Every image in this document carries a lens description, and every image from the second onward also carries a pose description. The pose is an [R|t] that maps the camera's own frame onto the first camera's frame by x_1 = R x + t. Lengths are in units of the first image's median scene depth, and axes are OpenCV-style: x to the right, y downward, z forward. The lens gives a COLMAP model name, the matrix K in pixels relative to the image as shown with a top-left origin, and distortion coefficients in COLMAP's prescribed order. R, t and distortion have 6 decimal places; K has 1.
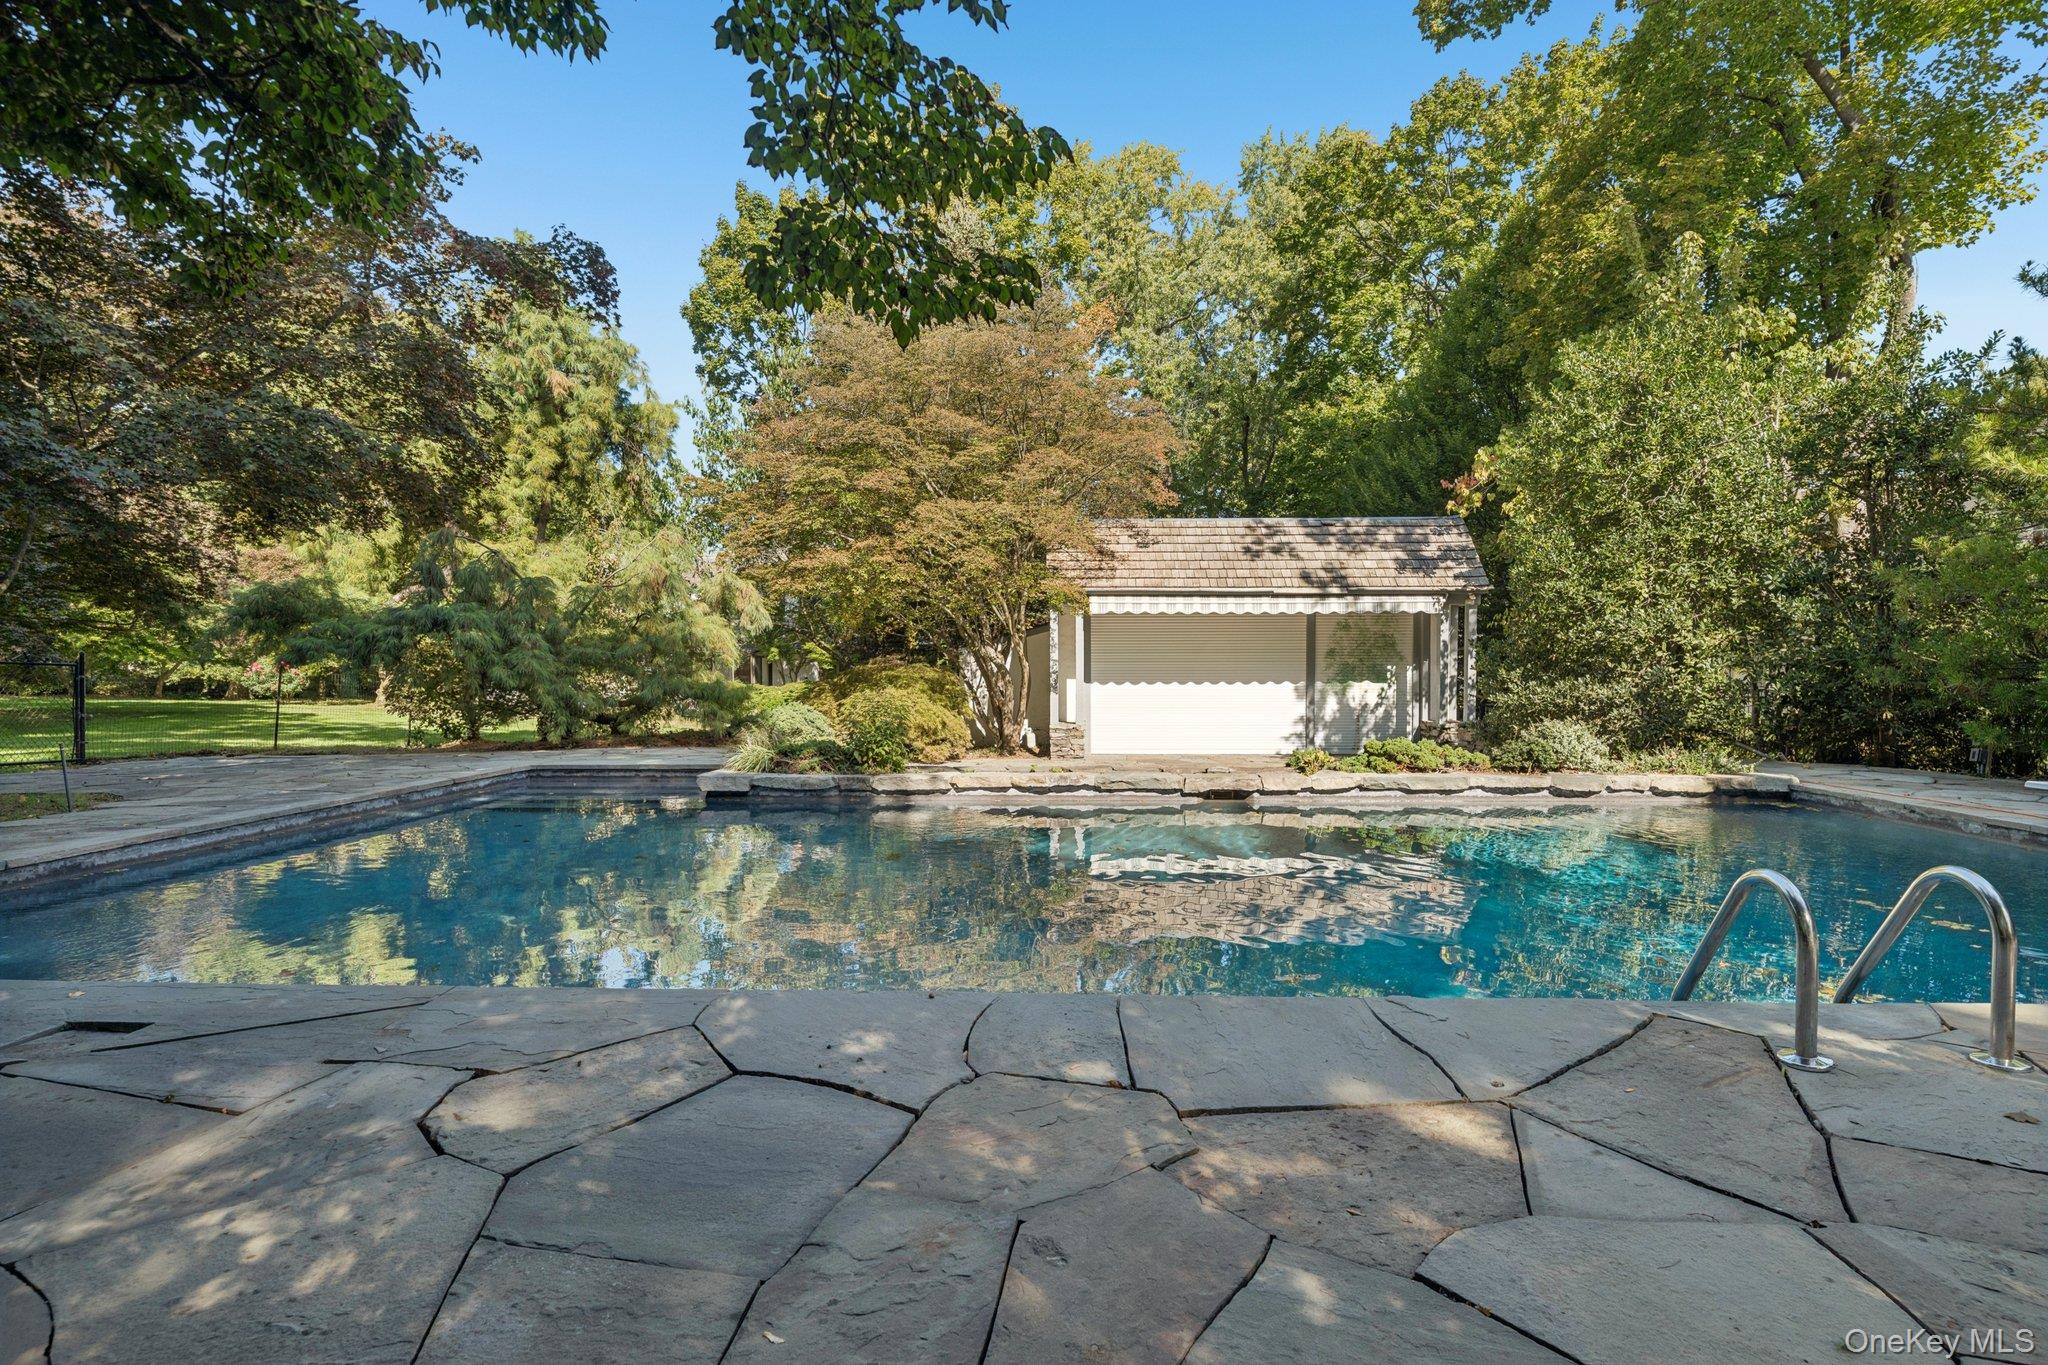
lens RADIAL K [[1043.9, 0, 1031.8], [0, 1043.9, 685.2], [0, 0, 1]] dist [0.000949, -0.000072]
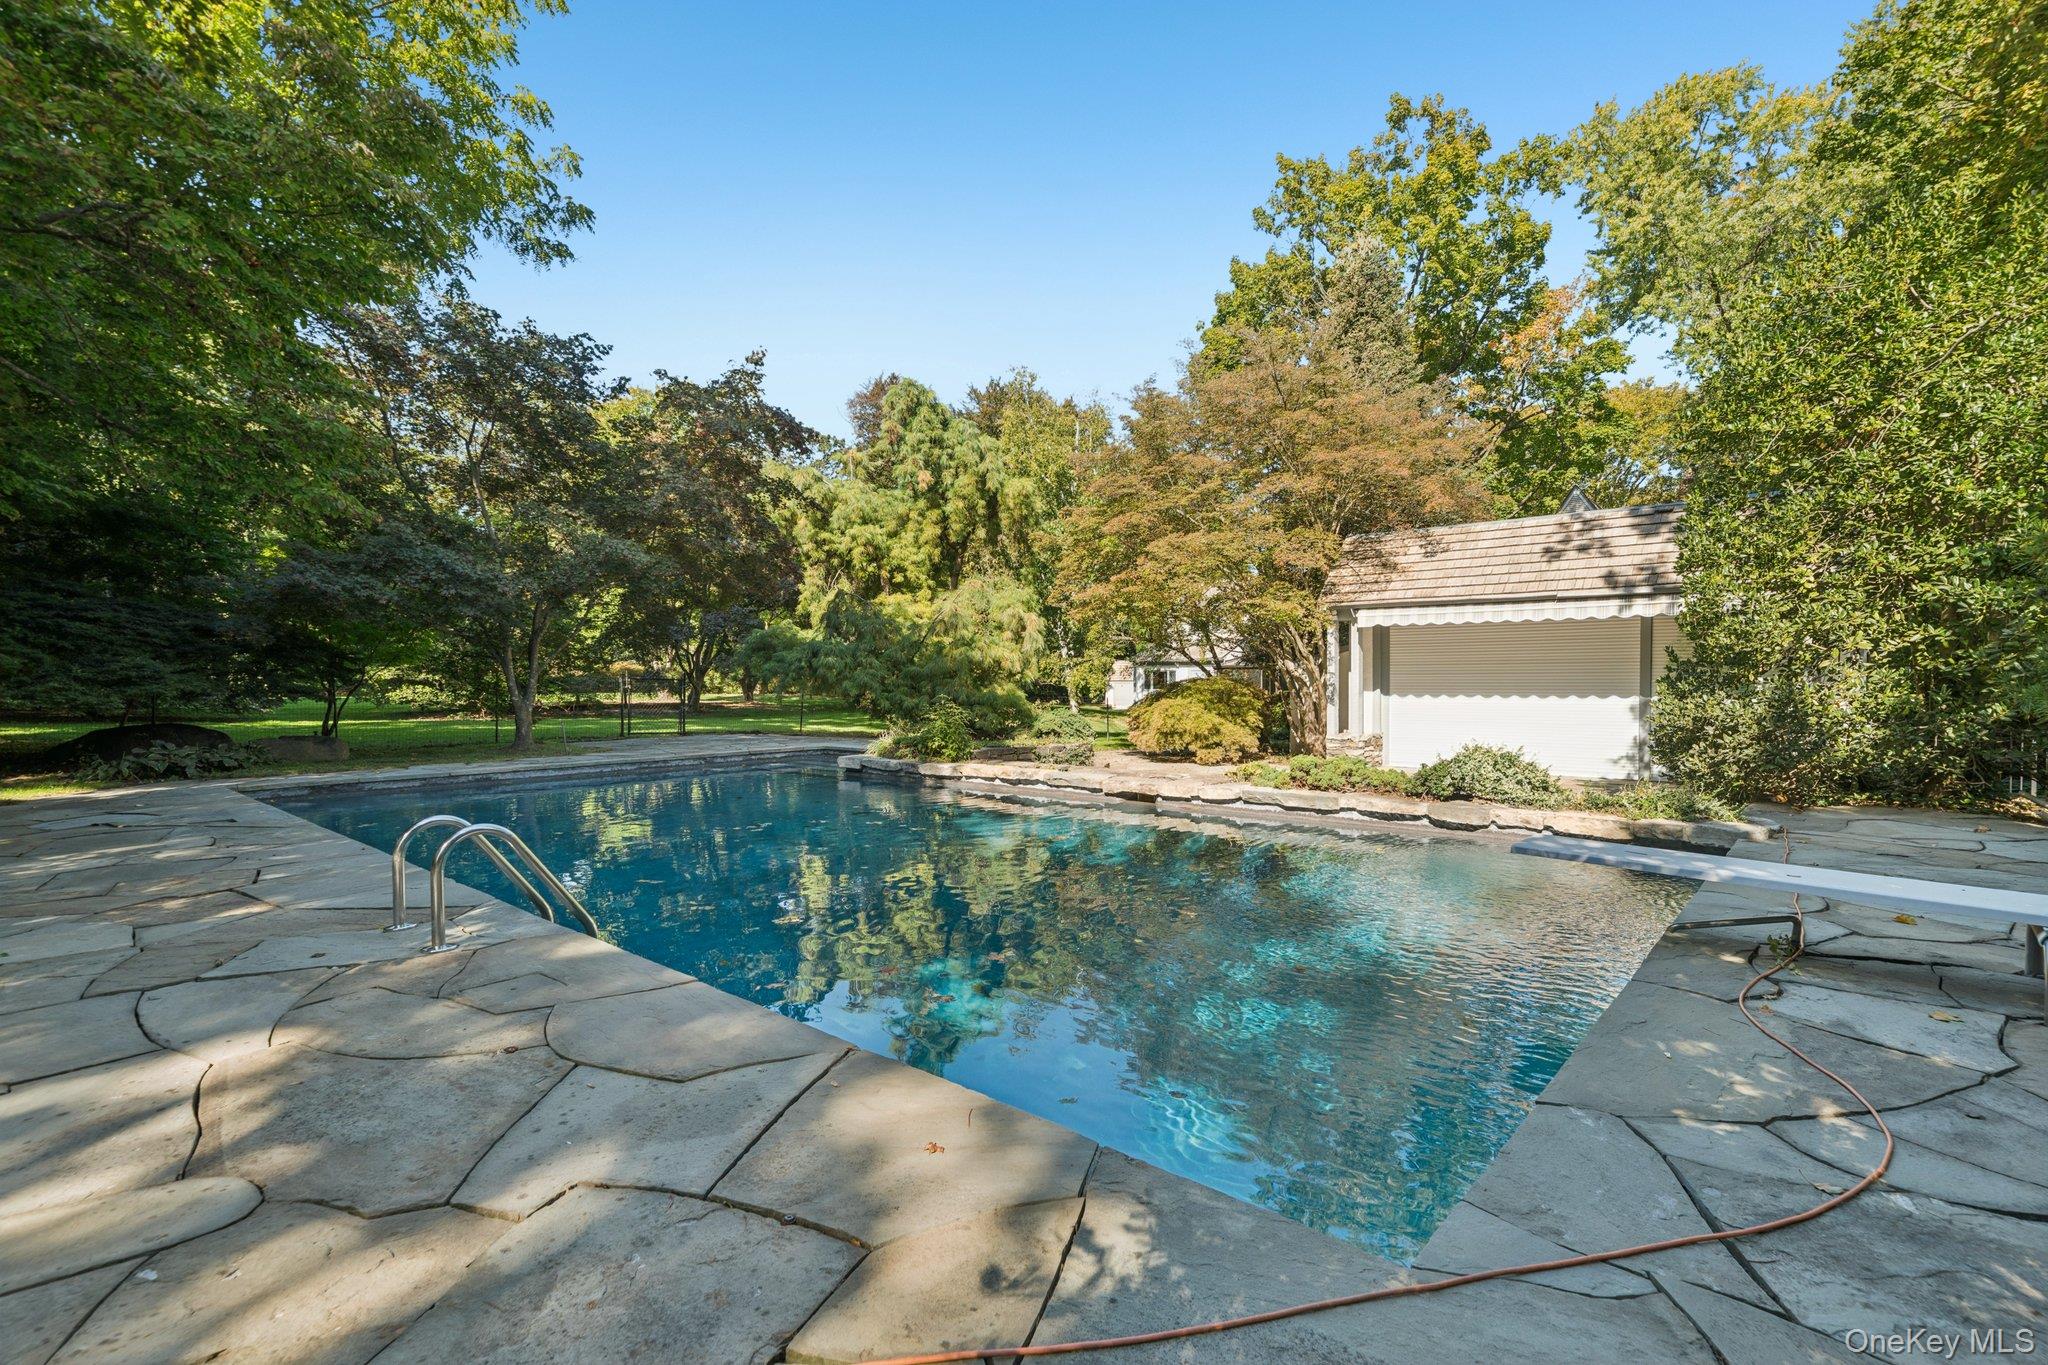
lens RADIAL K [[963.4, 0, 1025.7], [0, 963.4, 676.2], [0, 0, 1]] dist [0.003938, 0.000165]
pose [[0.771888, -0.001840, -0.635756, 0.397681], [-0.009141, 0.999860, -0.013993, -0.004556], [0.635693, 0.016612, 0.771764, 0.068521]]
